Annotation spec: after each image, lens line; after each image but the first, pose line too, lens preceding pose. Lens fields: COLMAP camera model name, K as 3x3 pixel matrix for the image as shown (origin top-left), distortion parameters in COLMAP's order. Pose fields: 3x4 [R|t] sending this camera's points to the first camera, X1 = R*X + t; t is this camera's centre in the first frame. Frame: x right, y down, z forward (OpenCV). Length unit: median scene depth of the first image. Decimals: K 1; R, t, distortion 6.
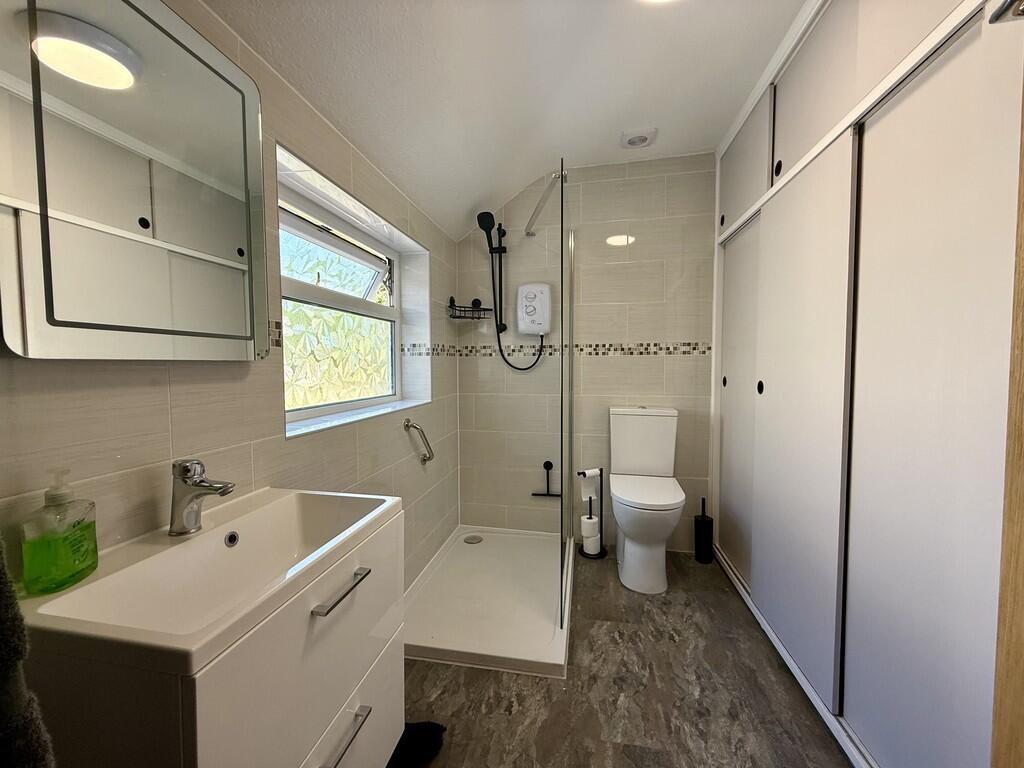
lens RADIAL K [[407.7, 0, 508.5], [0, 407.7, 383.4], [0, 0, 1]] dist [-0.000842, 0.000152]
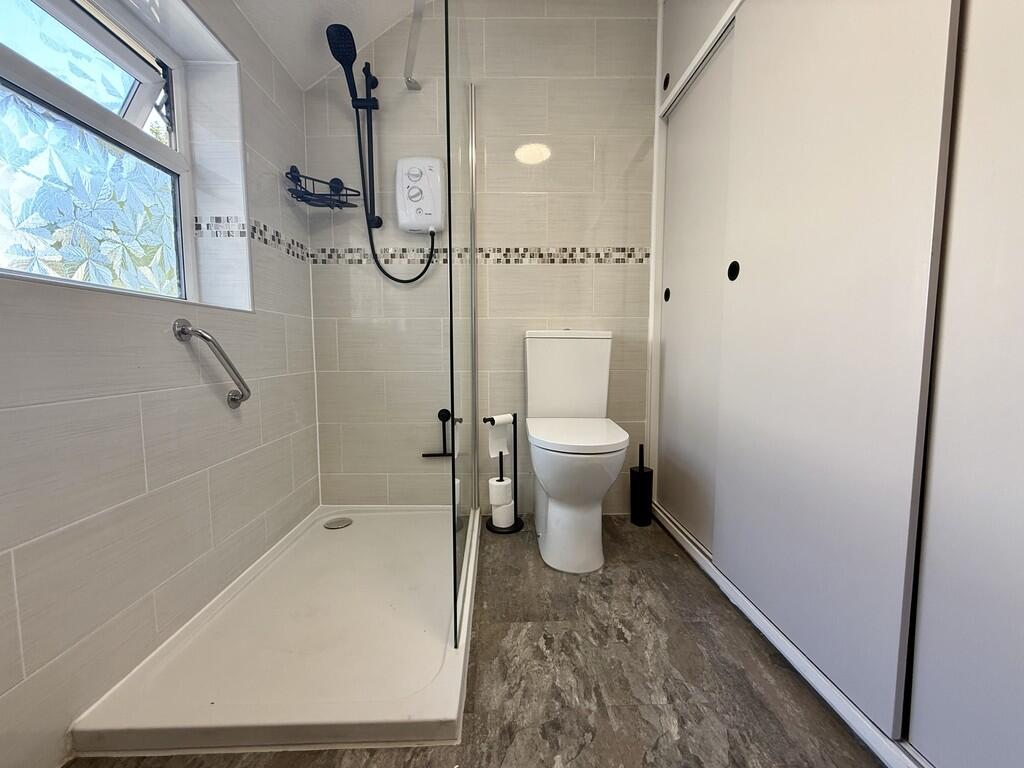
lens RADIAL K [[407.7, 0, 508.5], [0, 407.7, 383.4], [0, 0, 1]] dist [-0.000842, 0.000152]
pose [[0.976402, -0.016121, 0.215360, 0.058175], [0.008824, 0.999355, 0.034801, 0.131532], [-0.215782, -0.032079, 0.975914, 0.284340]]
